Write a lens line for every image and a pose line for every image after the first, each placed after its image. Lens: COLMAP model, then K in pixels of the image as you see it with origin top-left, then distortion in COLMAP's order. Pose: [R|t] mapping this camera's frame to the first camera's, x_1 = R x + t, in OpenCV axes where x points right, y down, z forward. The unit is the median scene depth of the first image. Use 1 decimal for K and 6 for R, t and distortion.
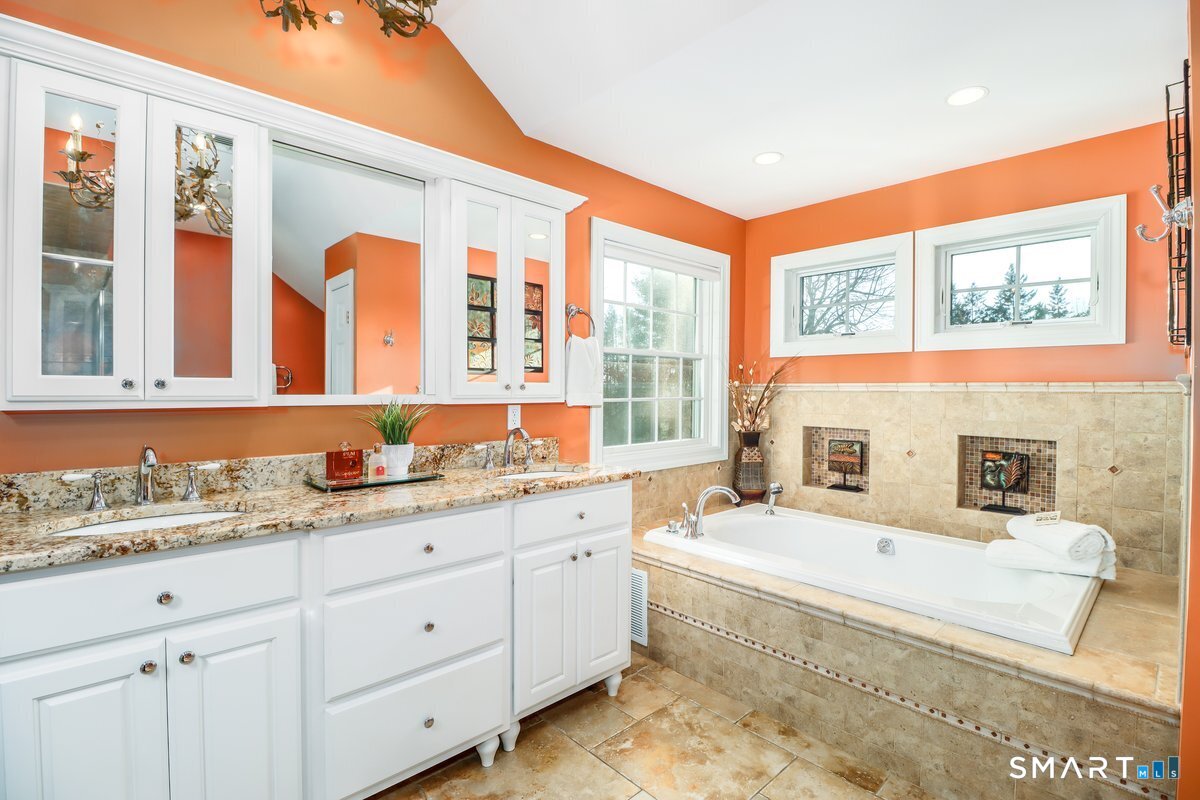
lens RADIAL K [[556.1, 0, 600.7], [0, 556.1, 398.1], [0, 0, 1]] dist [-0.021806, -0.001541]
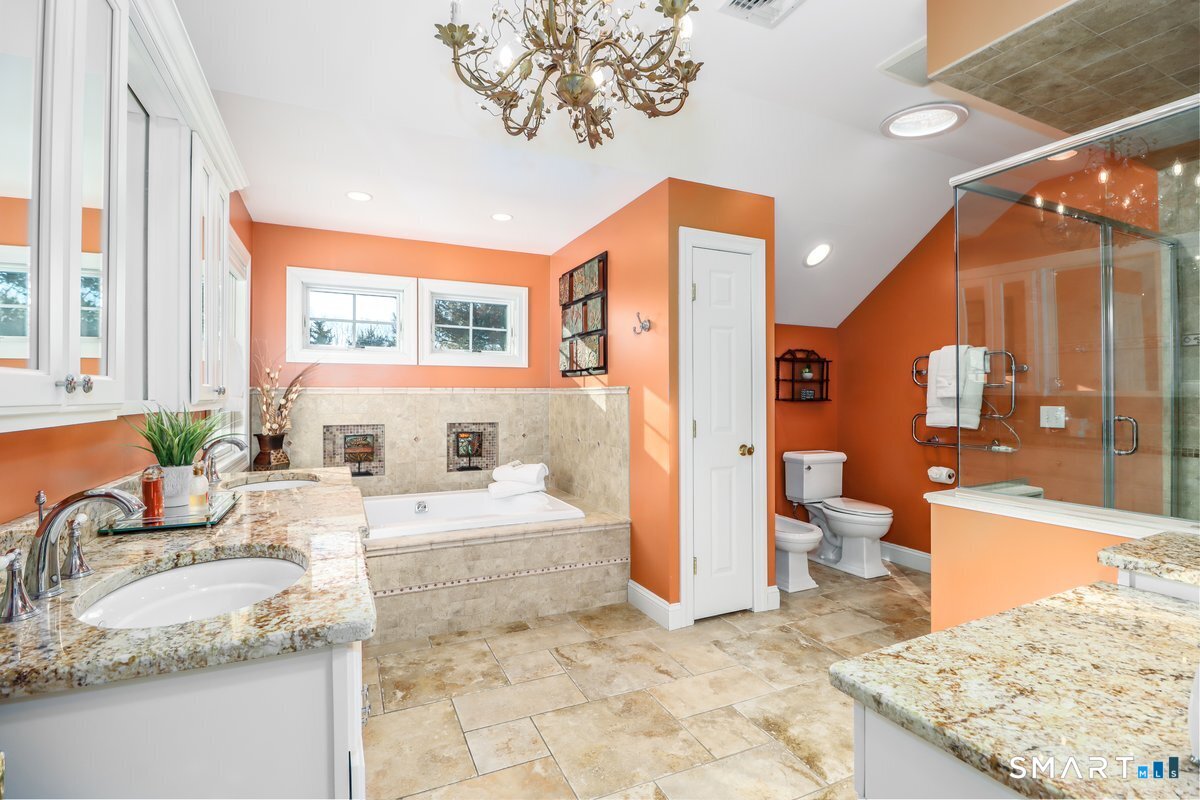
lens RADIAL K [[556.1, 0, 601.8], [0, 556.1, 393.9], [0, 0, 1]] dist [-0.021806, -0.001541]
pose [[0.302116, -0.004256, 0.953262, -0.661747], [0.018093, 0.999835, -0.001270, -0.002159], [-0.953100, 0.017631, 0.302143, 0.155719]]
